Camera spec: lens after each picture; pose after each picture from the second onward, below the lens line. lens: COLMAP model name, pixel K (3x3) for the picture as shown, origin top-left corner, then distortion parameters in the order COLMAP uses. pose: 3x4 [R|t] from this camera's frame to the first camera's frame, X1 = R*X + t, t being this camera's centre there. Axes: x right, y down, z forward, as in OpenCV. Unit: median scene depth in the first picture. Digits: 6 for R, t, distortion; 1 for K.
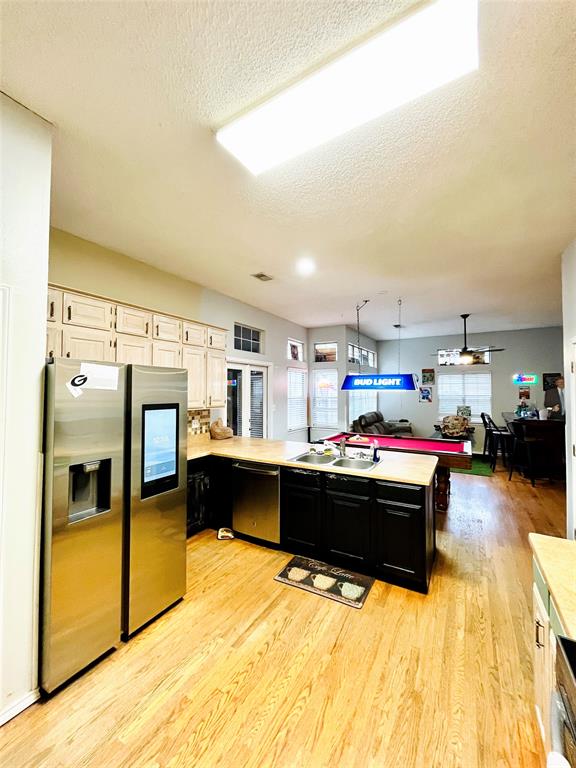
lens RADIAL K [[306.3, 0, 287.6], [0, 306.3, 383.5], [0, 0, 1]] dist [0.000443, -0.000318]
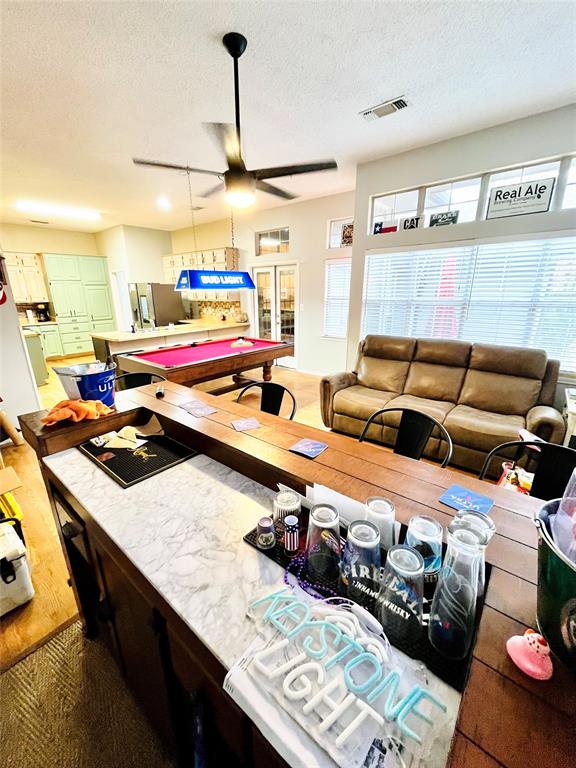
lens RADIAL K [[306.3, 0, 285.0], [0, 306.3, 384.4], [0, 0, 1]] dist [0.000443, -0.000318]
pose [[-0.158363, 0.292837, -0.942957, 1.182839], [0.027294, 0.955942, 0.292286, 0.030107], [0.987004, 0.020550, -0.159379, 1.337184]]
